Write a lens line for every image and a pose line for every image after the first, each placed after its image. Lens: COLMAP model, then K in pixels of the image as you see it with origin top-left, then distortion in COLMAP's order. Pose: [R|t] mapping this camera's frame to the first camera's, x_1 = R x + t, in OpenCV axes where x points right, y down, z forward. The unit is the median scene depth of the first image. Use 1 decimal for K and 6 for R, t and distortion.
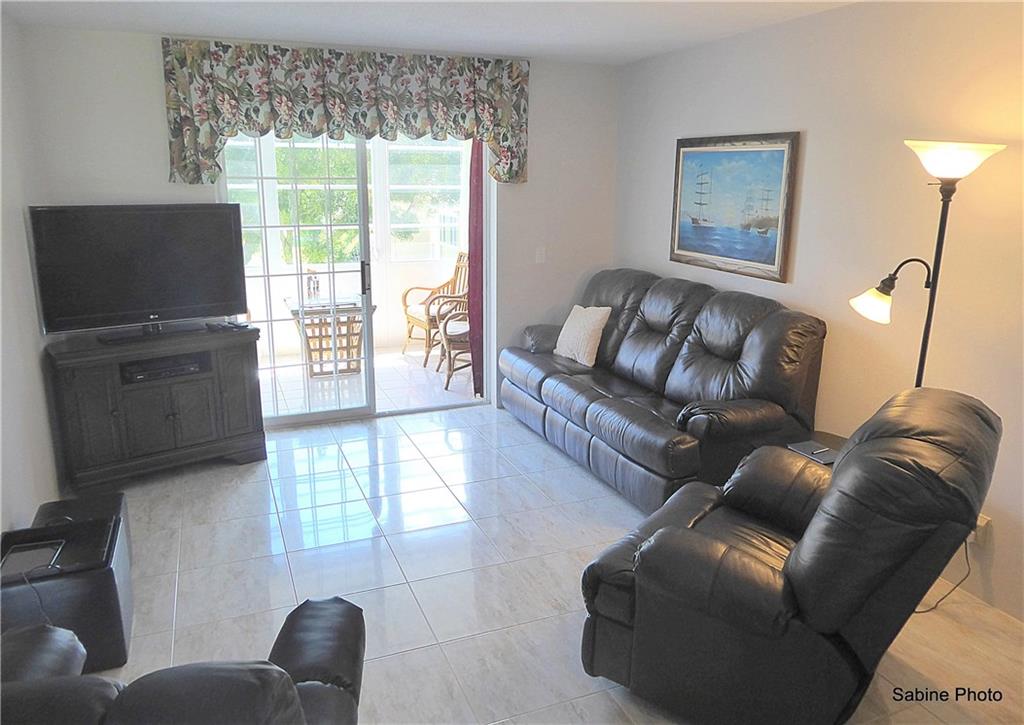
lens RADIAL K [[753.1, 0, 491.8], [0, 753.1, 352.6], [0, 0, 1]] dist [-0.010465, -0.013789]
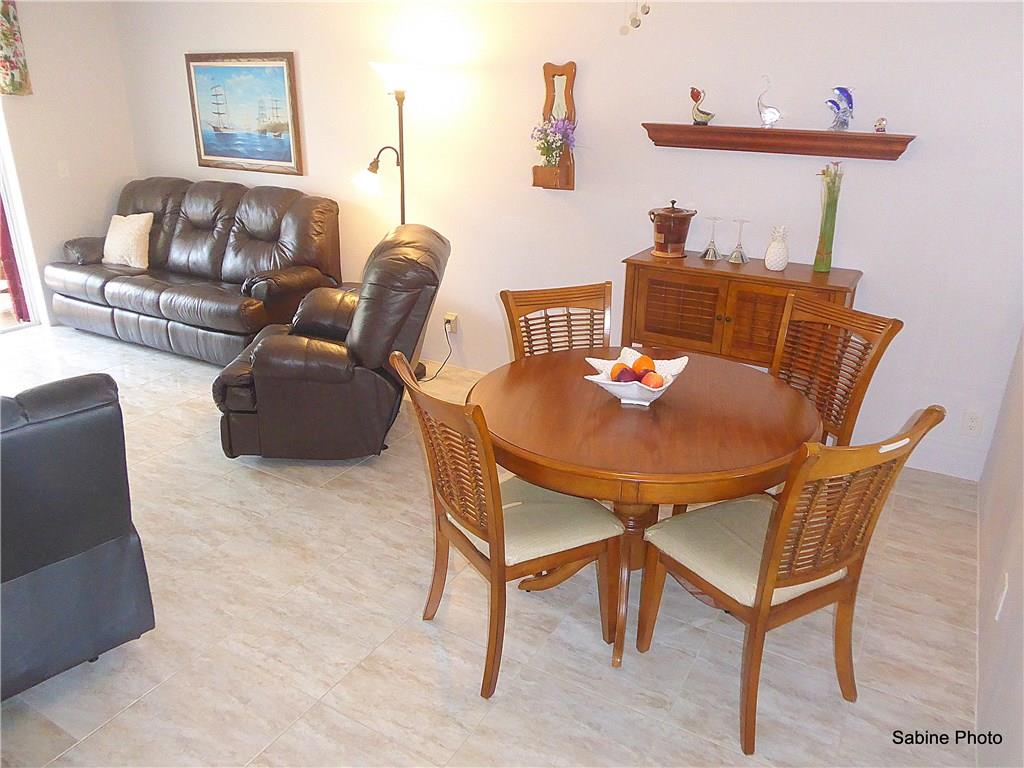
lens RADIAL K [[739.9, 0, 508.4], [0, 739.9, 393.6], [0, 0, 1]] dist [-0.028789, 0.009510]
pose [[0.788024, -0.222777, 0.573923, -0.123634], [0.128910, 0.971276, 0.200015, 0.056622], [-0.601996, -0.083632, 0.794107, -0.218835]]
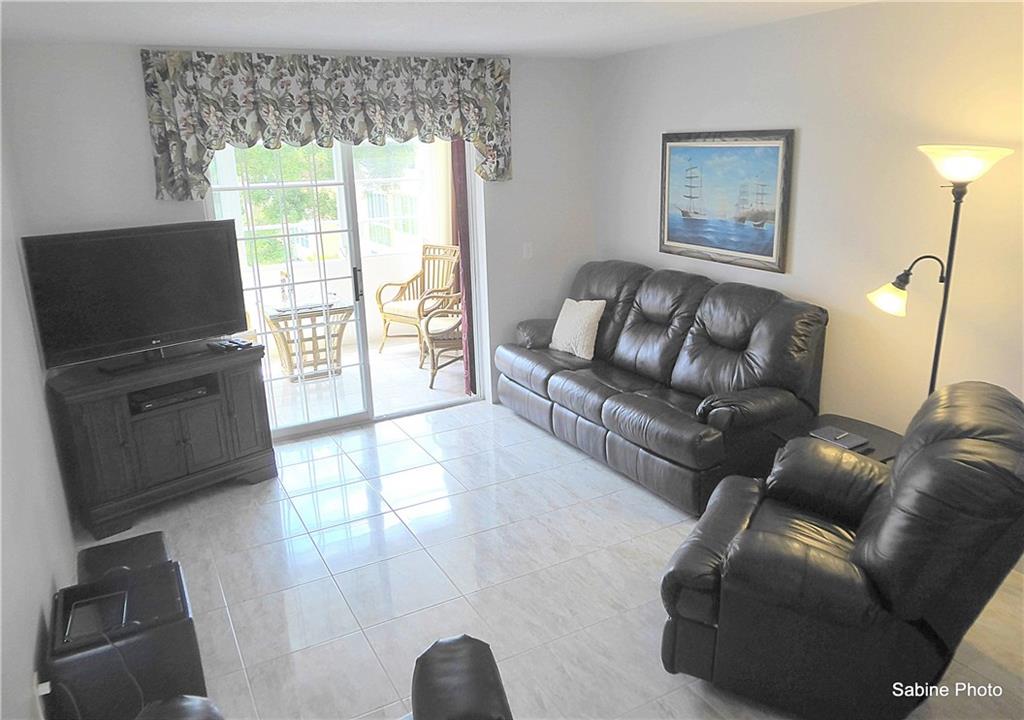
lens RADIAL K [[753.1, 0, 503.5], [0, 753.1, 350.7], [0, 0, 1]] dist [-0.010465, -0.013789]
pose [[0.993143, -0.064512, 0.097496, -0.096565], [0.061592, 0.997567, 0.032668, -0.039040], [-0.099366, -0.026439, 0.994700, -0.006792]]
